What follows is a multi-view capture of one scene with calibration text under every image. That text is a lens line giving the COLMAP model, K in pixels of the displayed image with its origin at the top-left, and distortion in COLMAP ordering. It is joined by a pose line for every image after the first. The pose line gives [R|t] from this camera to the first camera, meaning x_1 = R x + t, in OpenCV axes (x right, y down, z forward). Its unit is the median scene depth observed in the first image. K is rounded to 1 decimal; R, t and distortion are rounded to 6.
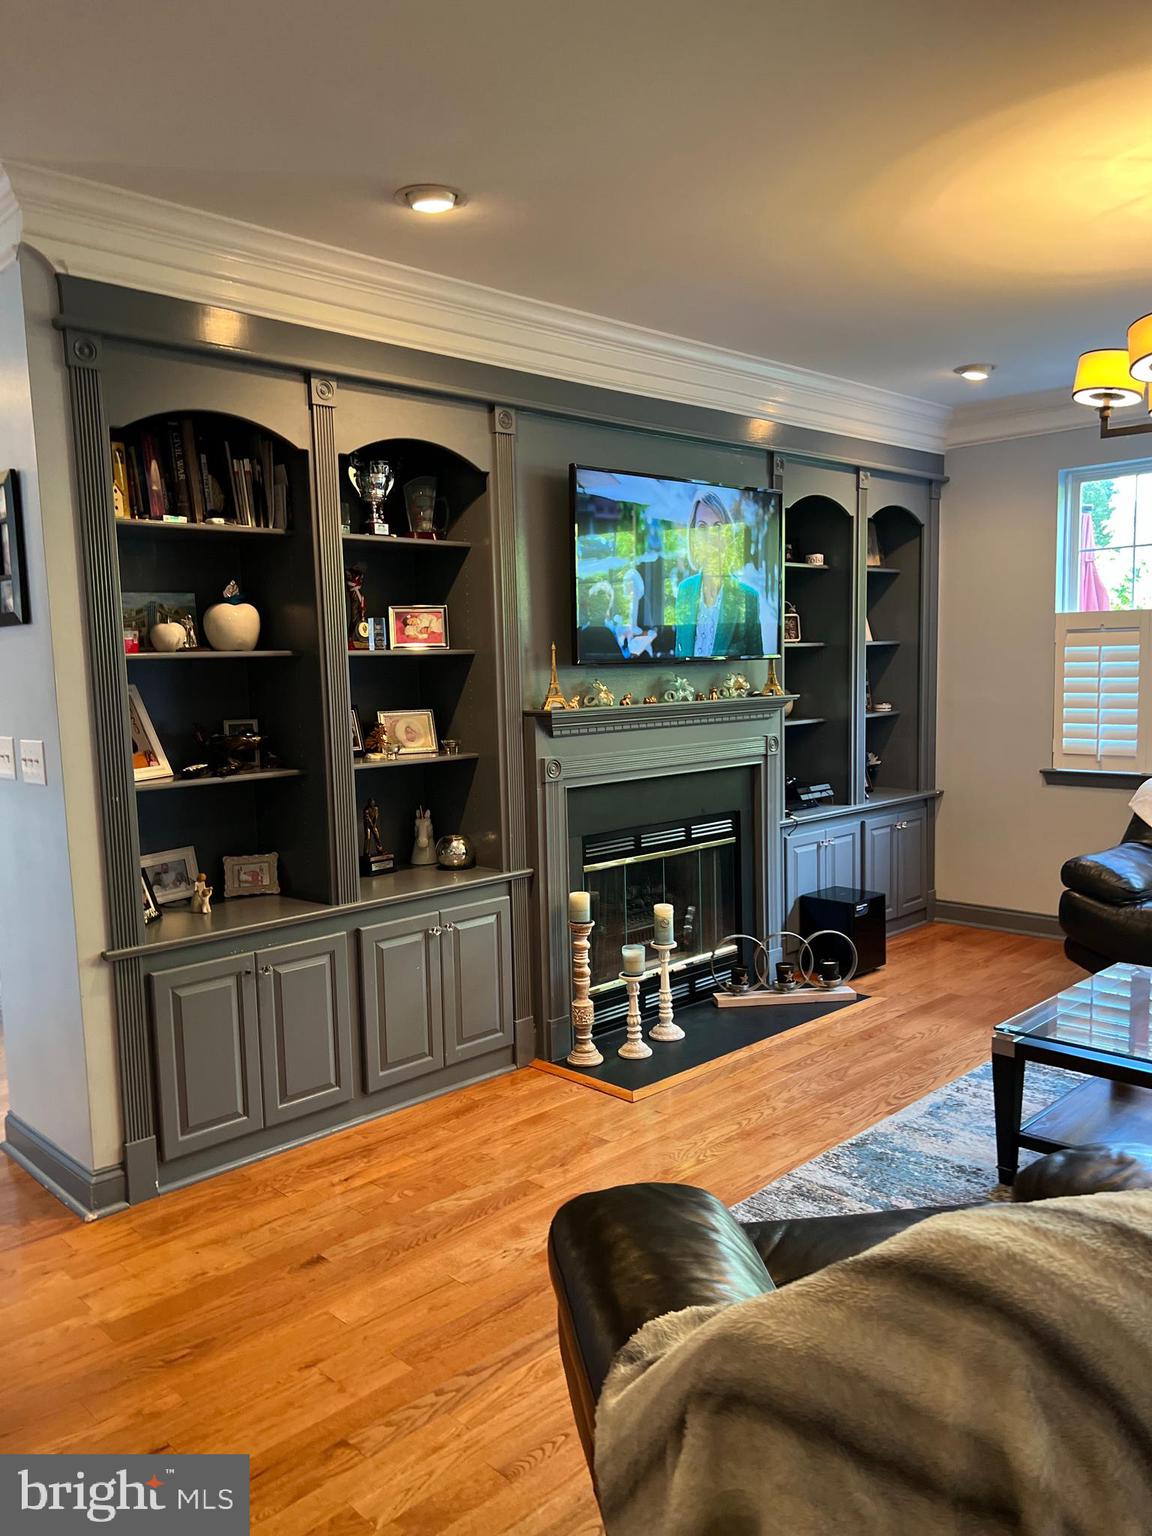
lens RADIAL K [[1169.8, 0, 577.7], [0, 1169.8, 772.0], [0, 0, 1]] dist [0.003994, -0.003390]
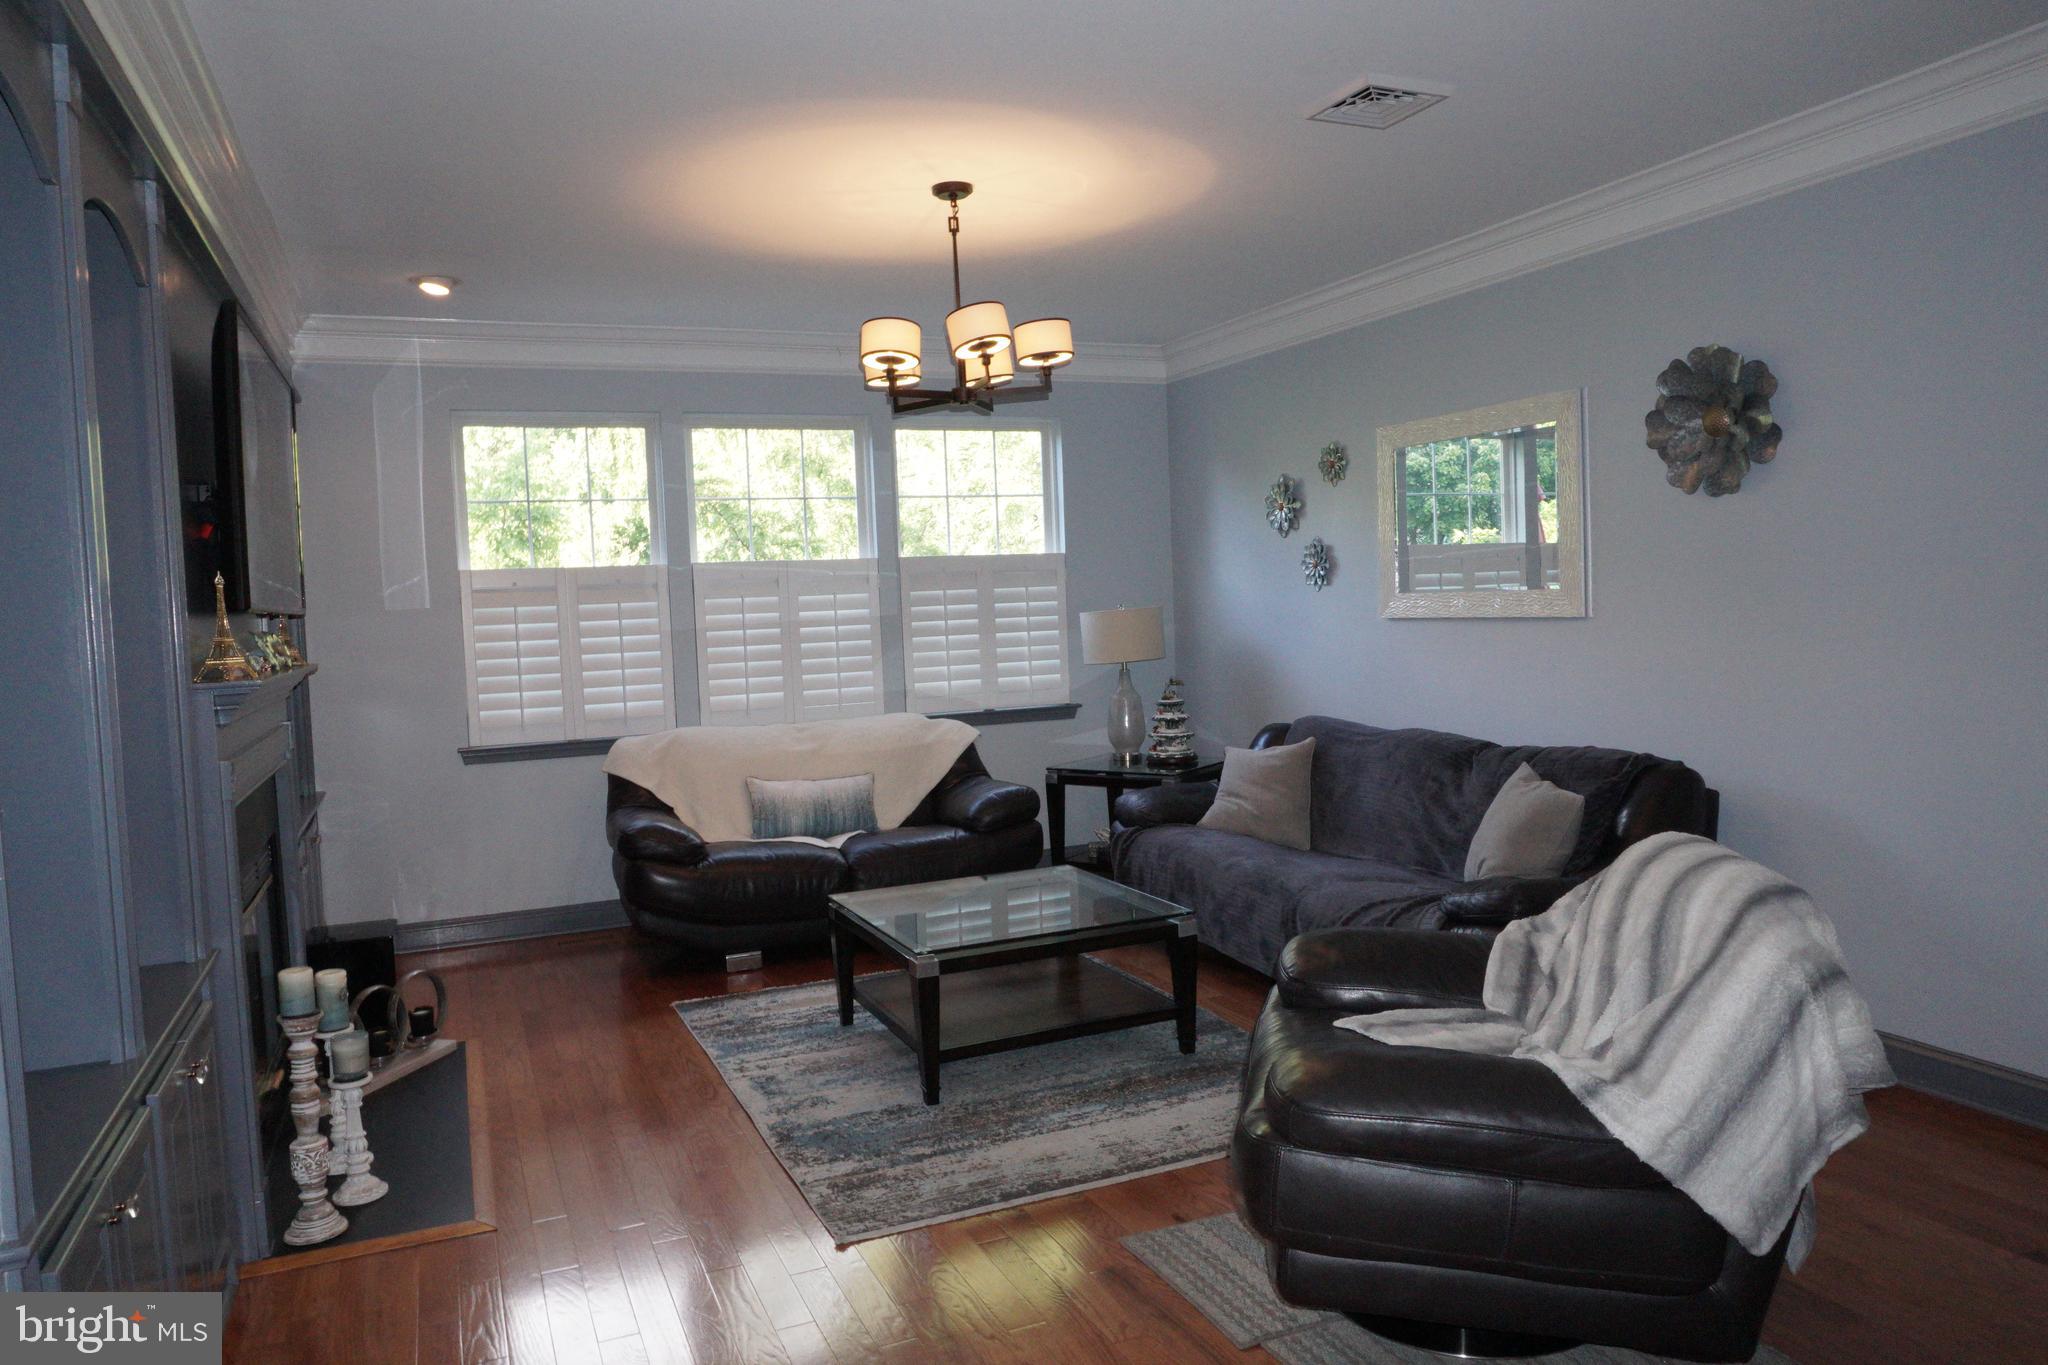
lens RADIAL K [[1380.8, 0, 1025.5], [0, 1380.8, 679.5], [0, 0, 1]] dist [-0.002326, -0.000459]
pose [[0.357902, -0.048438, 0.932502, -0.548892], [0.119460, 0.992823, 0.005721, -0.011625], [-0.926086, 0.109349, 0.361120, 0.341870]]
